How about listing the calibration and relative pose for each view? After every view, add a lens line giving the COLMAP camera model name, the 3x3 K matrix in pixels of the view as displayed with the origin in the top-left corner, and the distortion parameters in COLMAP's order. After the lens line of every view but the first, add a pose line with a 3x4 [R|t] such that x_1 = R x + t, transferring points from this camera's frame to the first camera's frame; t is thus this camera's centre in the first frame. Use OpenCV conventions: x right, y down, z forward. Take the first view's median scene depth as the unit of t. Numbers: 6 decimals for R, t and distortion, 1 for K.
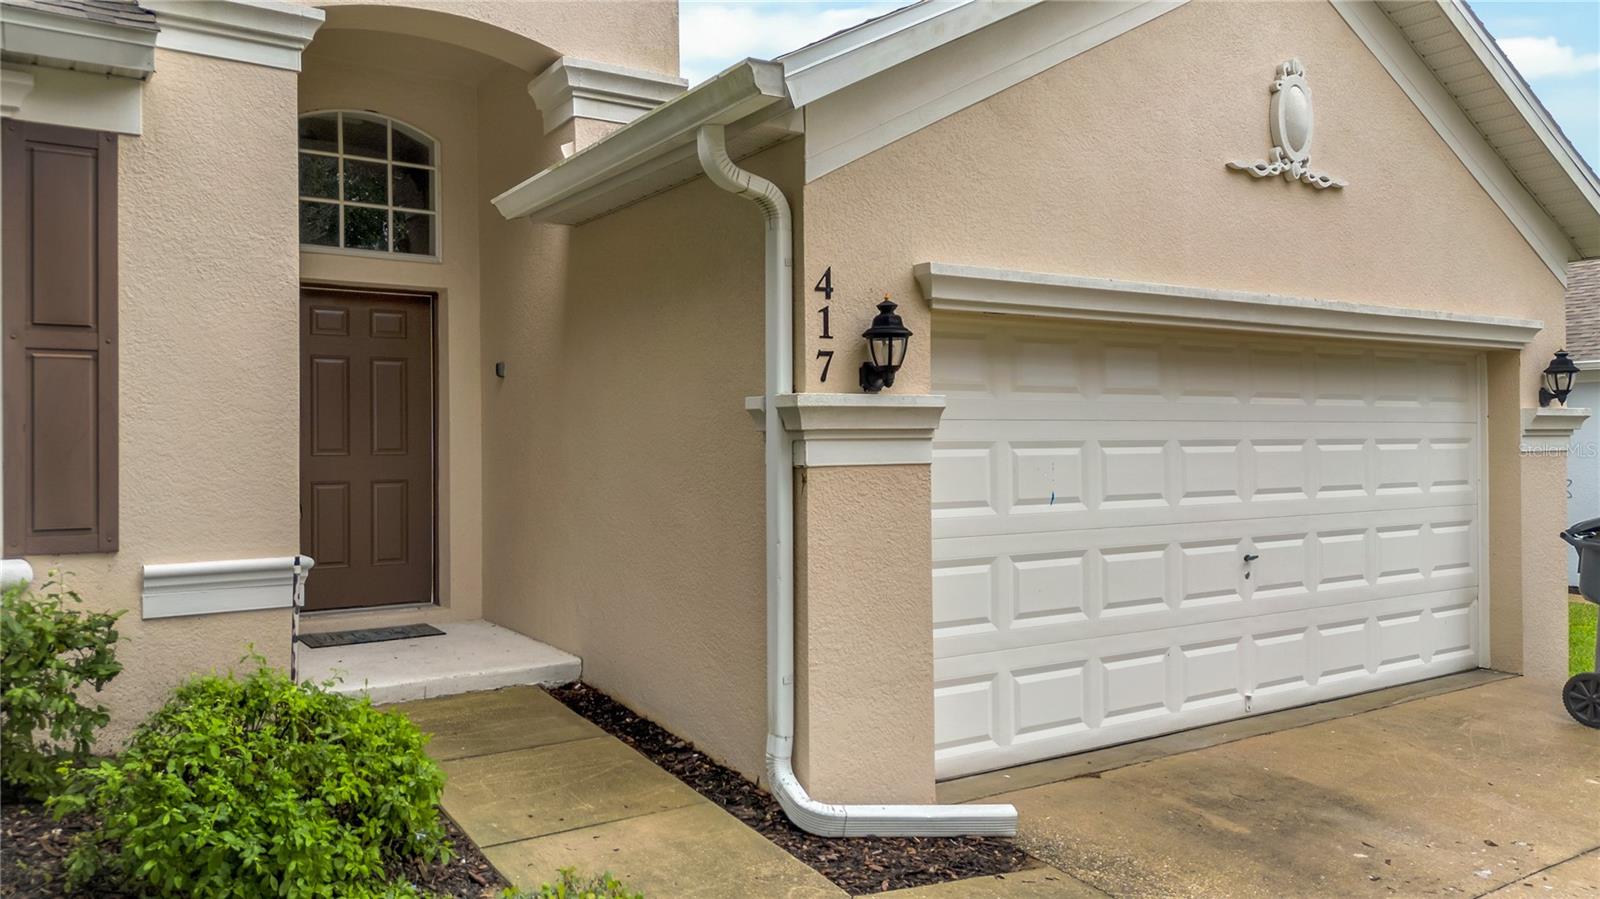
lens RADIAL K [[1173.9, 0, 811.0], [0, 1173.9, 441.1], [0, 0, 1]] dist [0.088297, -0.140761]
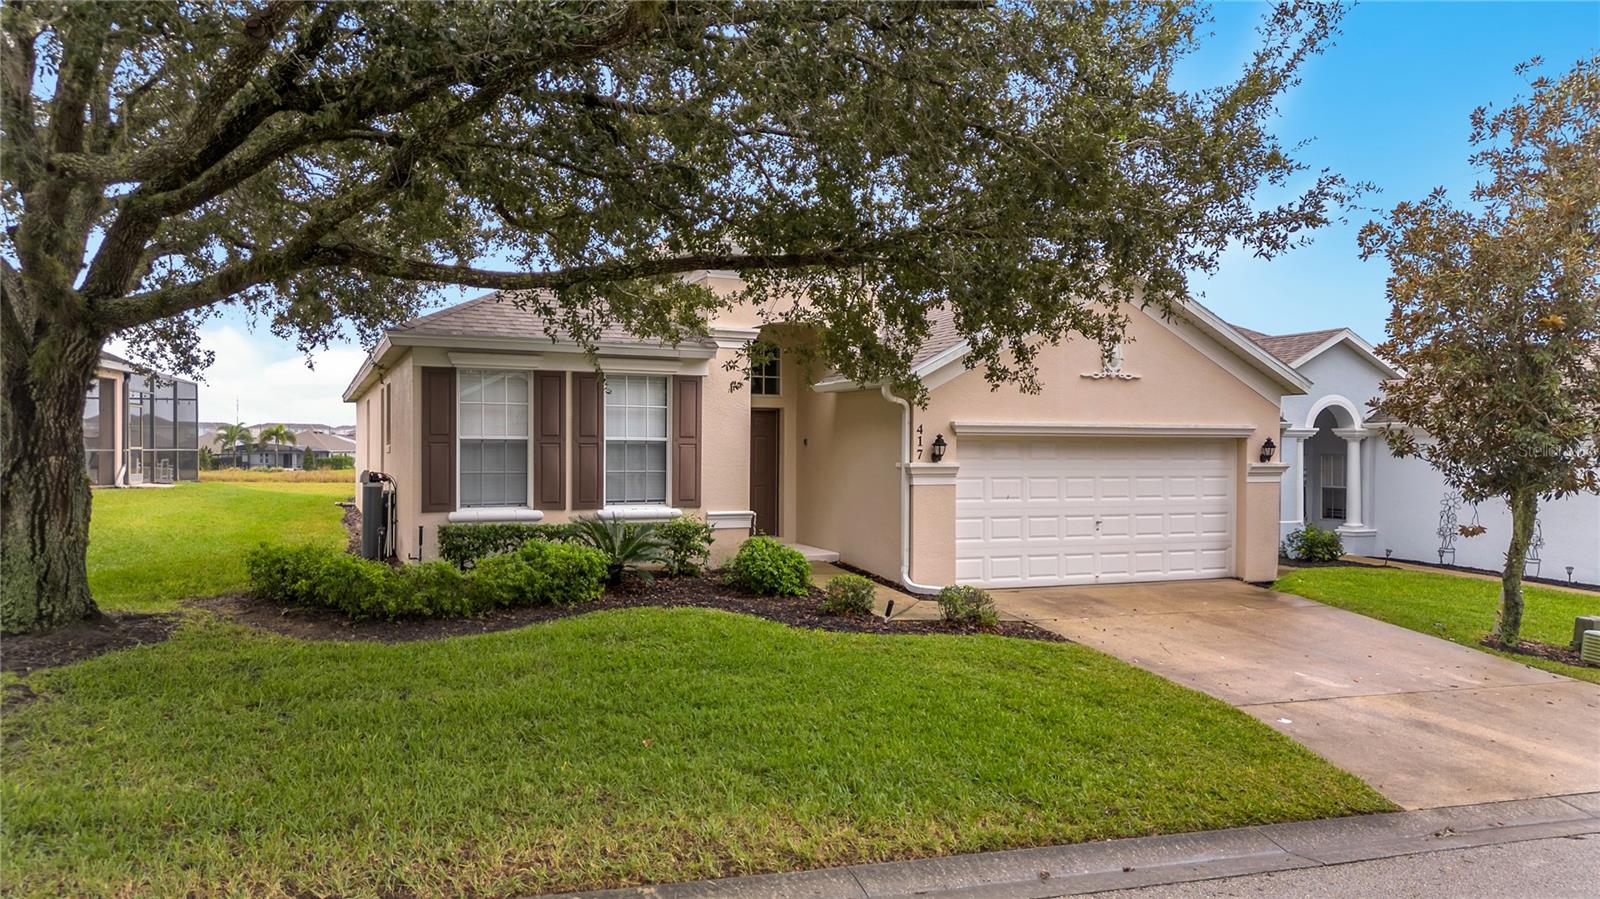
lens RADIAL K [[1106.1, 0, 800.0], [0, 1106.1, 449.5], [0, 0, 1]] dist [0.093890, -0.109682]
pose [[0.980823, 0.012069, -0.194525, 0.263989], [-0.011671, 0.999927, 0.003194, -0.077557], [0.194549, -0.000863, 0.980892, -1.941570]]
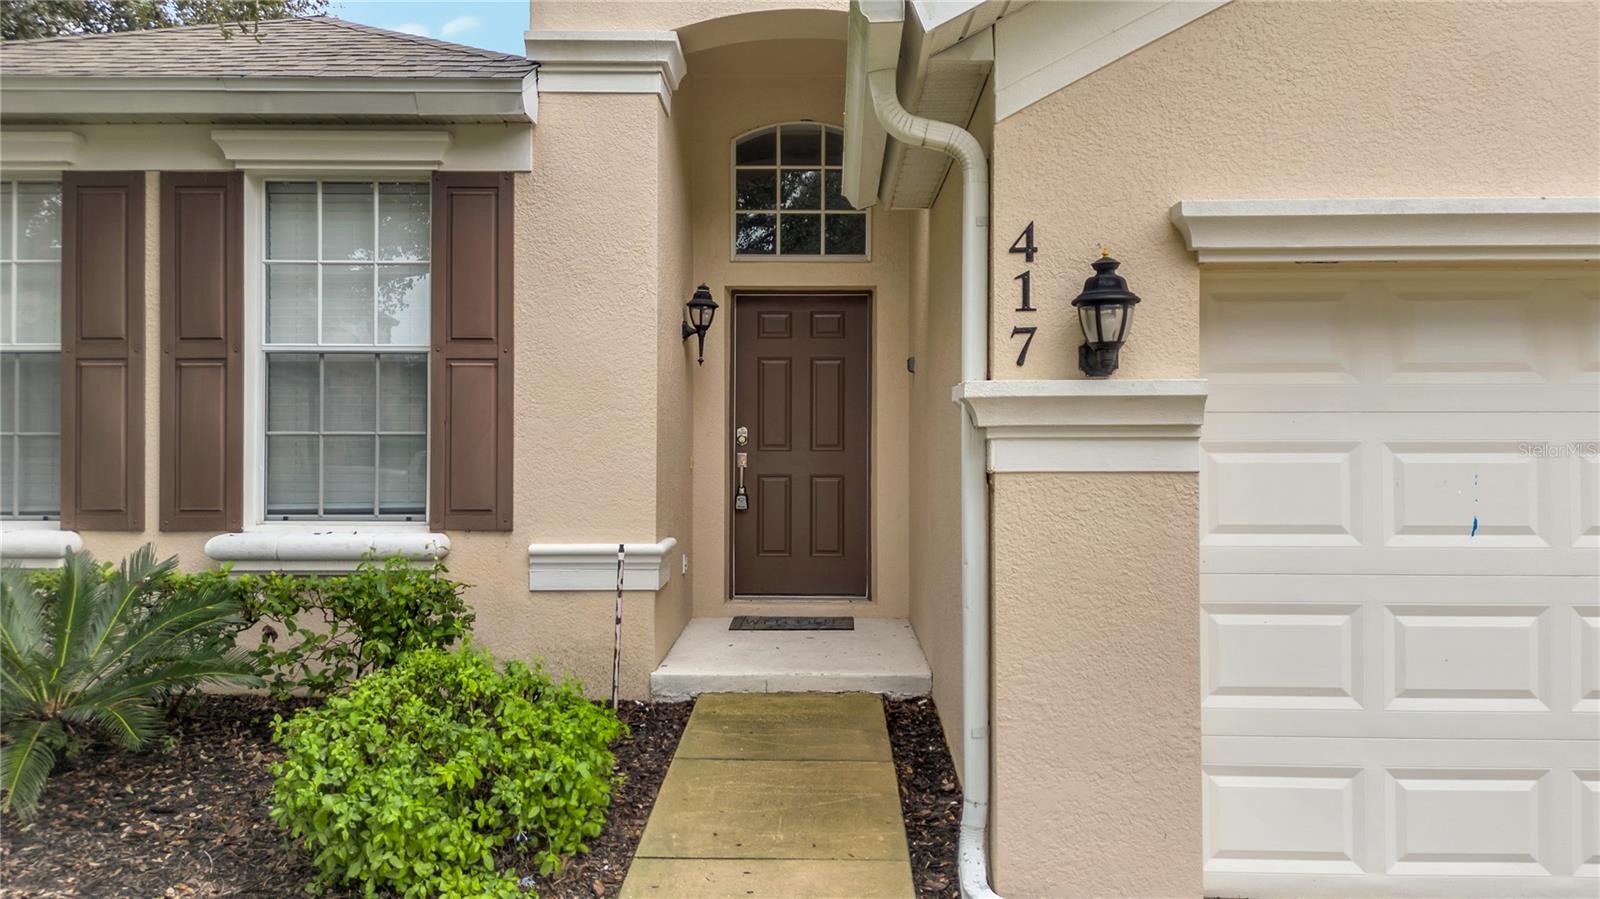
lens RADIAL K [[1150.5, 0, 801.0], [0, 1150.5, 428.6], [0, 0, 1]] dist [0.029114, -0.003558]
pose [[0.812764, 0.001120, -0.582593, 0.318710], [-0.005240, 0.999972, -0.005388, -0.002859], [0.582570, 0.007432, 0.812747, 0.256956]]
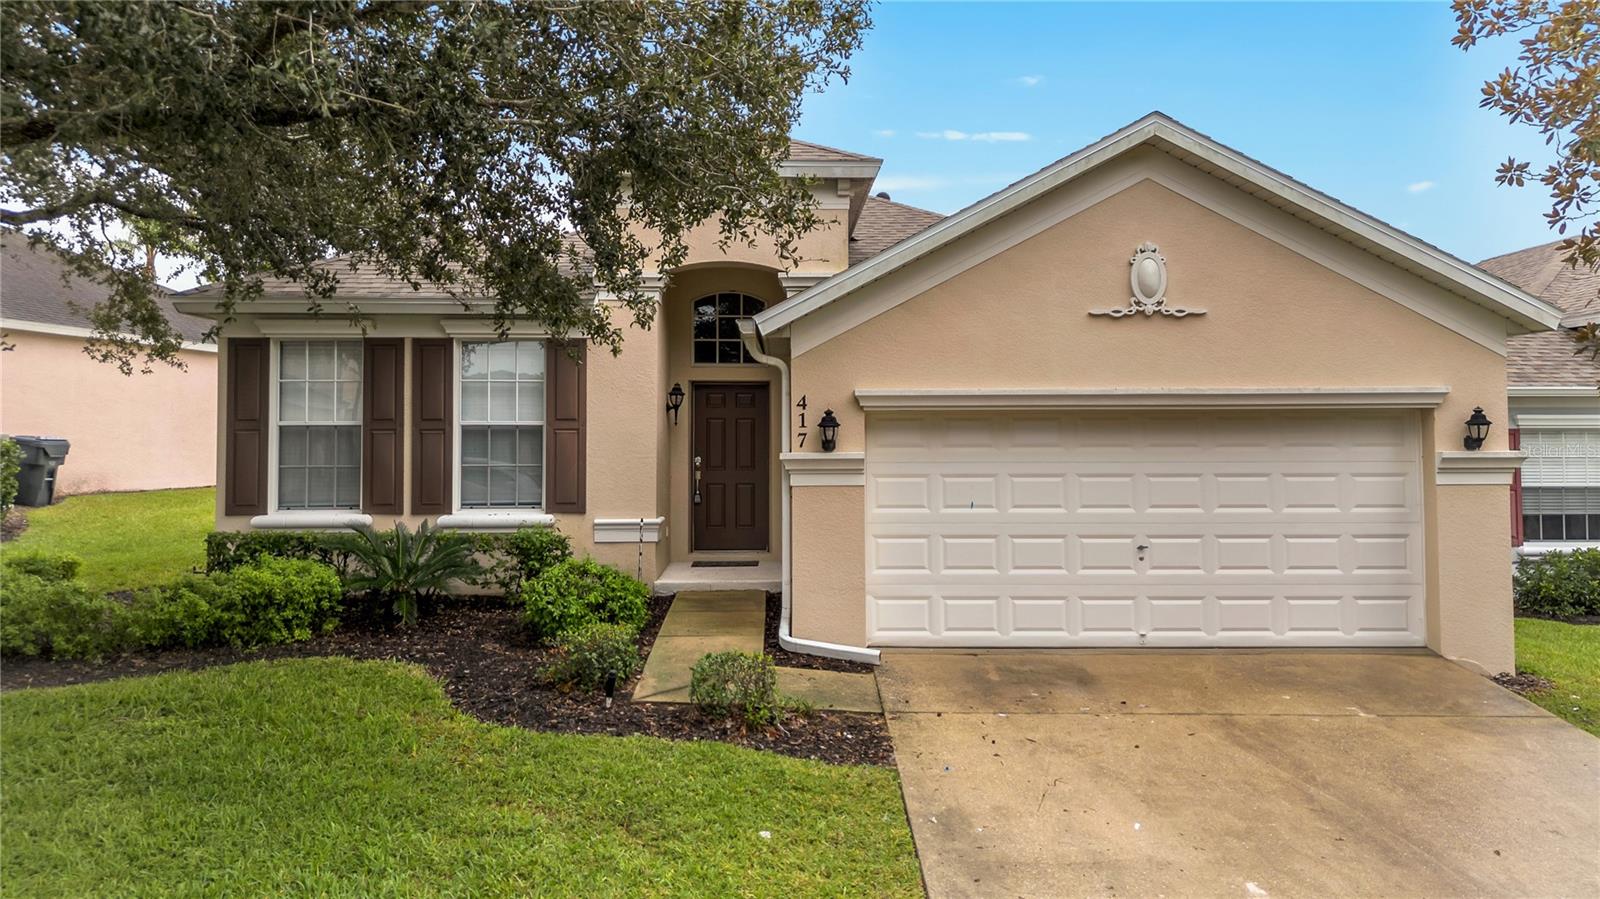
lens RADIAL K [[1177.6, 0, 798.8], [0, 1177.6, 390.5], [0, 0, 1]] dist [0.050758, -0.001970]
pose [[0.834256, -0.017424, -0.551102, 1.129643], [-0.001831, 0.999407, -0.034371, -0.075186], [0.551374, 0.029684, 0.833730, -0.777004]]
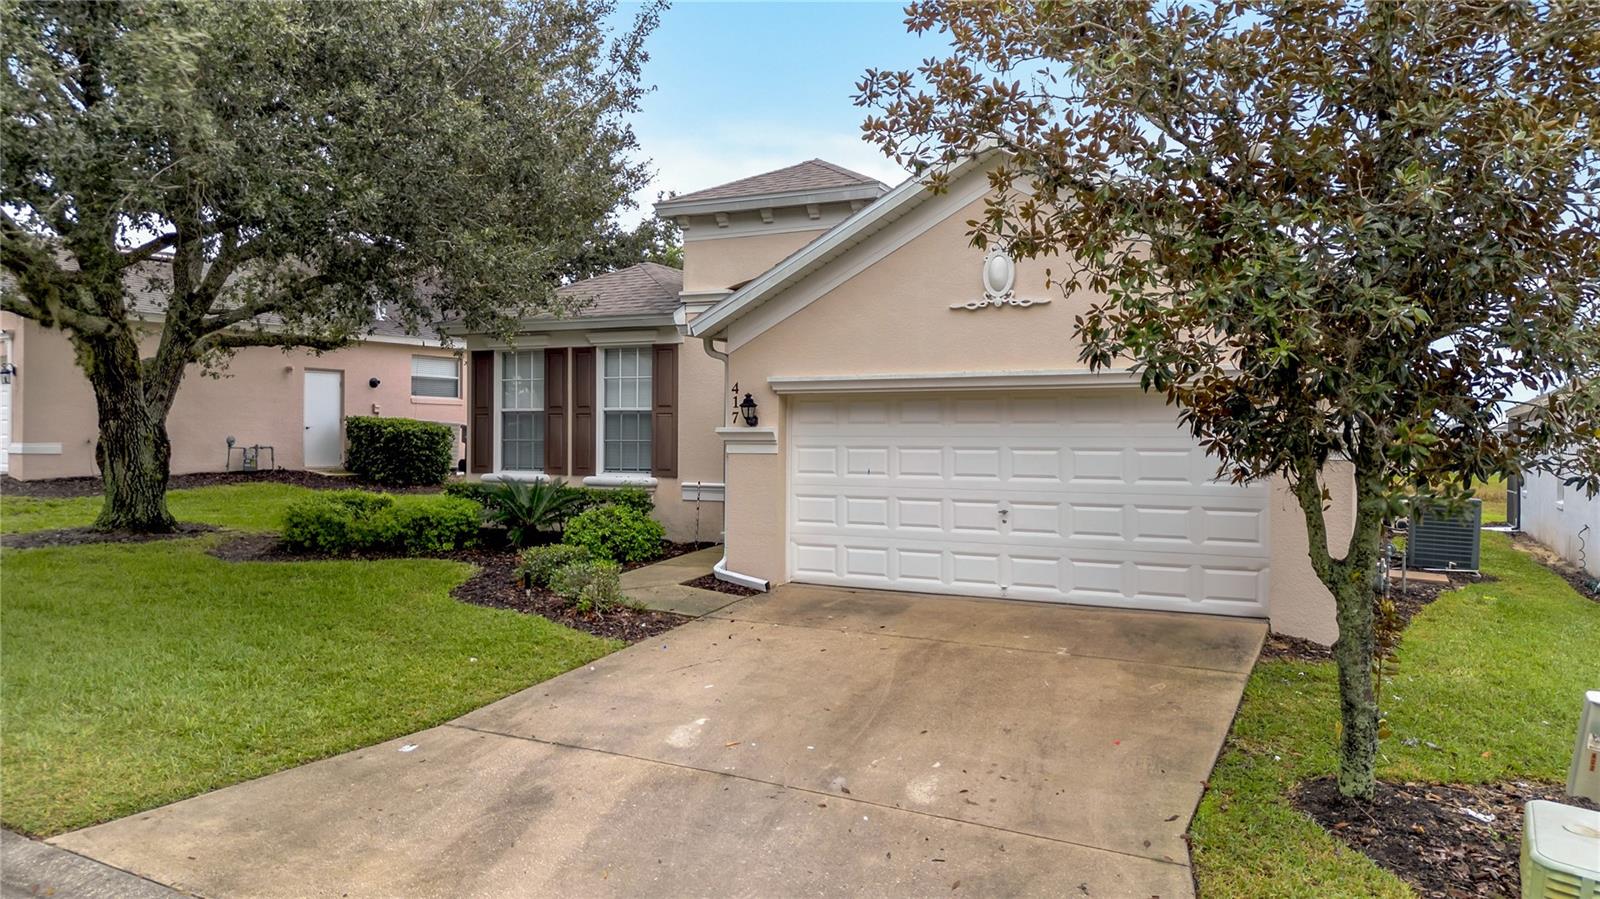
lens RADIAL K [[1136.0, 0, 800.0], [0, 1136.0, 449.5], [0, 0, 1]] dist [0.059474, 0.000955]
pose [[0.477574, 0.015632, -0.878452, 2.285234], [-0.008829, 0.999877, 0.012993, -0.022634], [0.878547, 0.001551, 0.477653, -0.147738]]
